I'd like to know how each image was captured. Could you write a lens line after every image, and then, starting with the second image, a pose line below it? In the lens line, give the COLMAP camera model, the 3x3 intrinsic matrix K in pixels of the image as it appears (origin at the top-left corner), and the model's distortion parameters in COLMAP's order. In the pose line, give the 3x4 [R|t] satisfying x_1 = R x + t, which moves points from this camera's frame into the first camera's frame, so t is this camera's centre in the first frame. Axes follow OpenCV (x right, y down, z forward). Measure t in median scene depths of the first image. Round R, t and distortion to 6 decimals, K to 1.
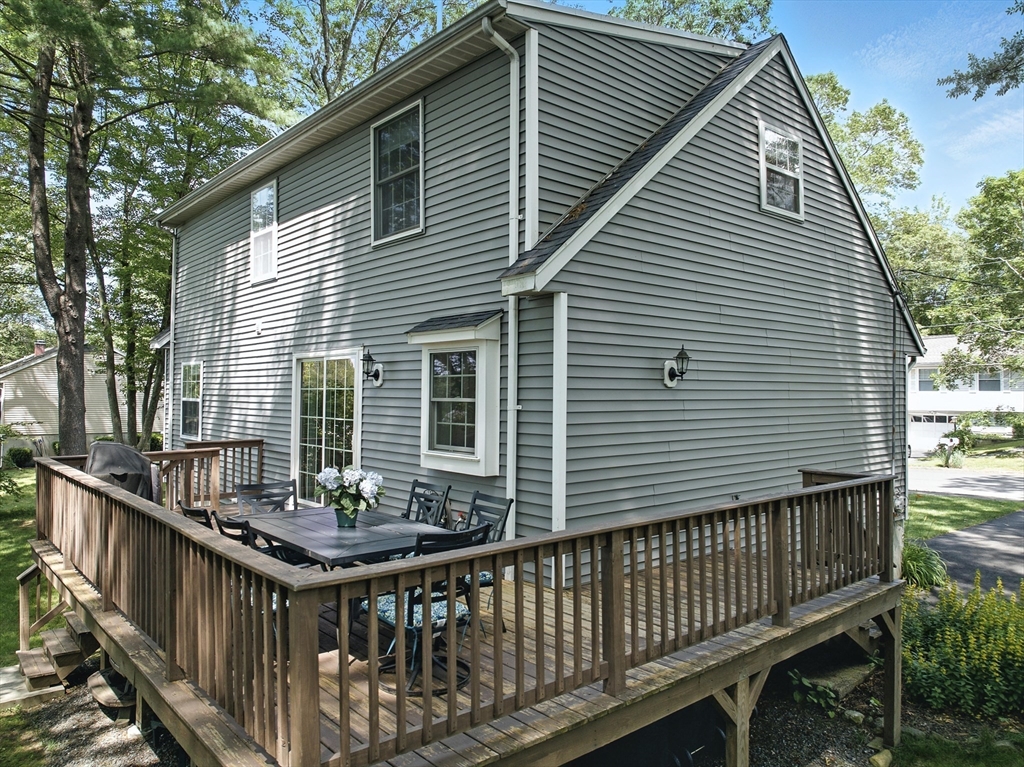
lens RADIAL K [[716.5, 0, 504.6], [0, 716.5, 382.8], [0, 0, 1]] dist [-0.001669, -0.001124]
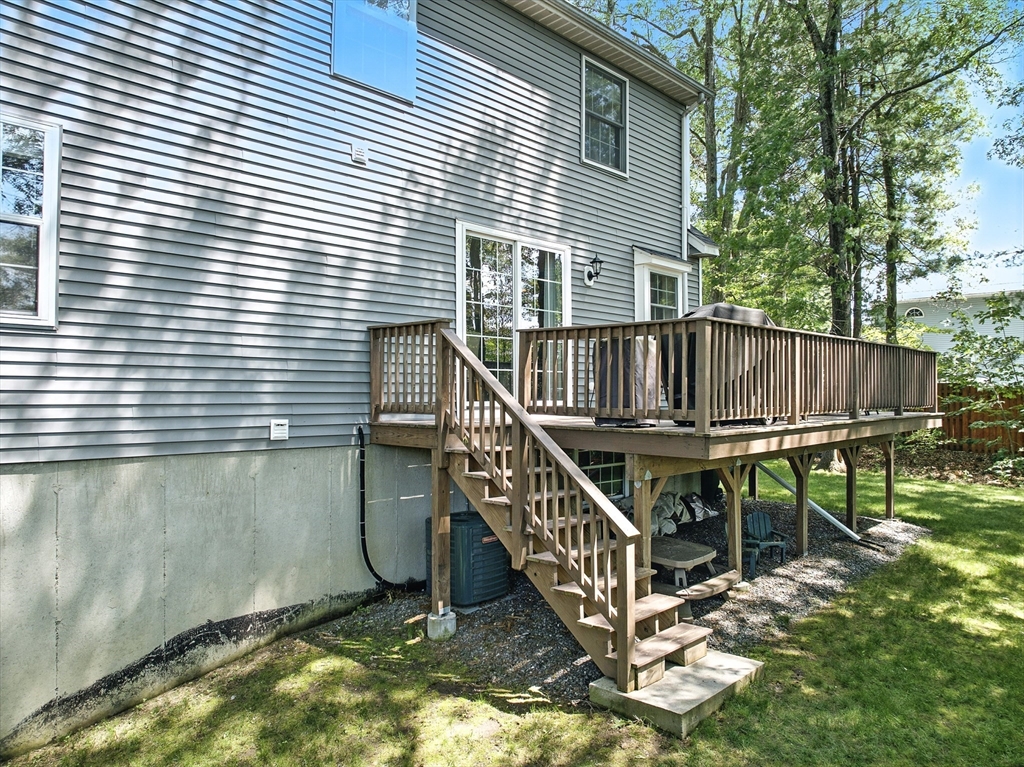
lens RADIAL K [[716.5, 0, 504.6], [0, 716.5, 382.8], [0, 0, 1]] dist [-0.001669, -0.001124]
pose [[-0.070185, 0.032581, 0.997002, -1.427243], [-0.001017, 0.999464, -0.032734, 0.216910], [-0.997533, -0.003311, -0.070114, 1.326678]]
